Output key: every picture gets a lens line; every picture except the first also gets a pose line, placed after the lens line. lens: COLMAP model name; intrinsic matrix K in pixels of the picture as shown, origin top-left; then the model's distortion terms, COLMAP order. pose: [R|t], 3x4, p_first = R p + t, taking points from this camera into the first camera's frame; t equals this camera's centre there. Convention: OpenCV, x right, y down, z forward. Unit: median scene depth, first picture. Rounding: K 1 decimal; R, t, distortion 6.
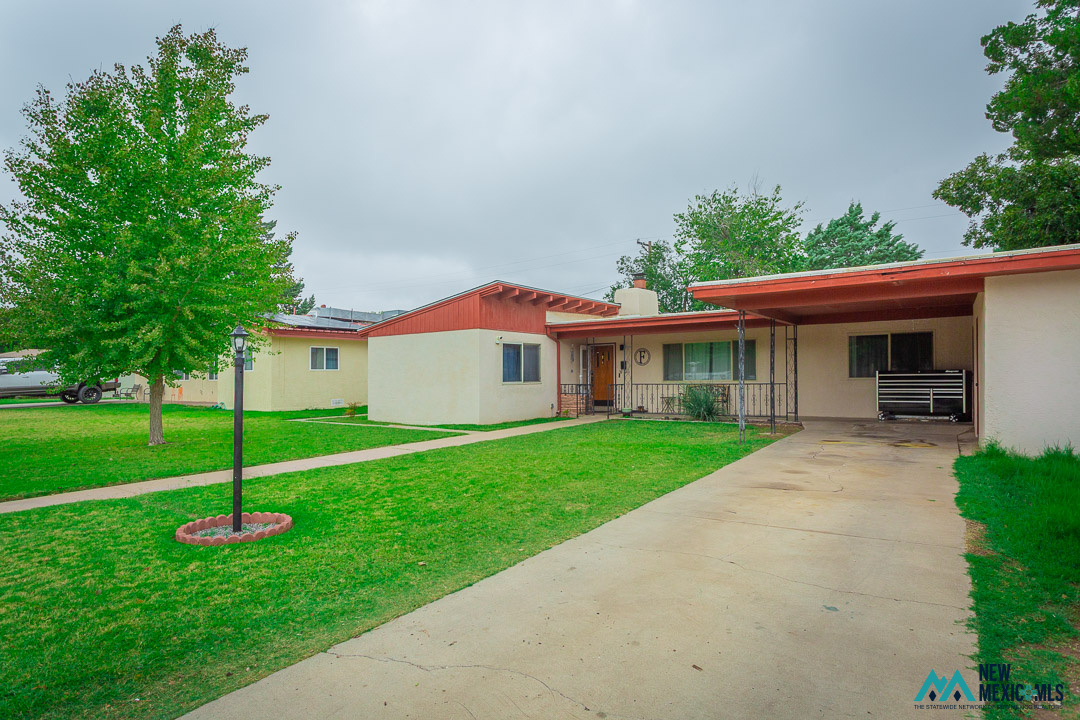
lens RADIAL K [[636.8, 0, 540.0], [0, 636.8, 360.0], [0, 0, 1]] dist [-0.002410, -0.000544]
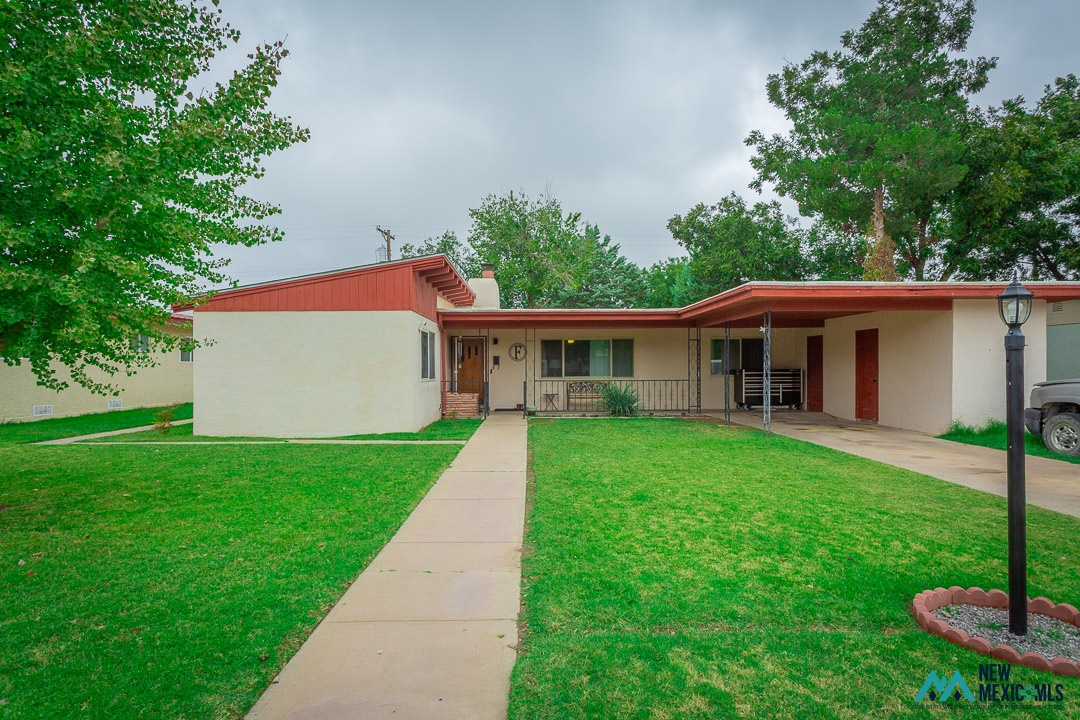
lens RADIAL K [[606.7, 0, 540.0], [0, 606.7, 360.0], [0, 0, 1]] dist [-0.005326, -0.000571]
pose [[0.780395, 0.019203, 0.624992, -0.410417], [-0.021181, 0.999767, -0.004271, 0.010873], [-0.624929, -0.009905, 0.780619, 0.295987]]
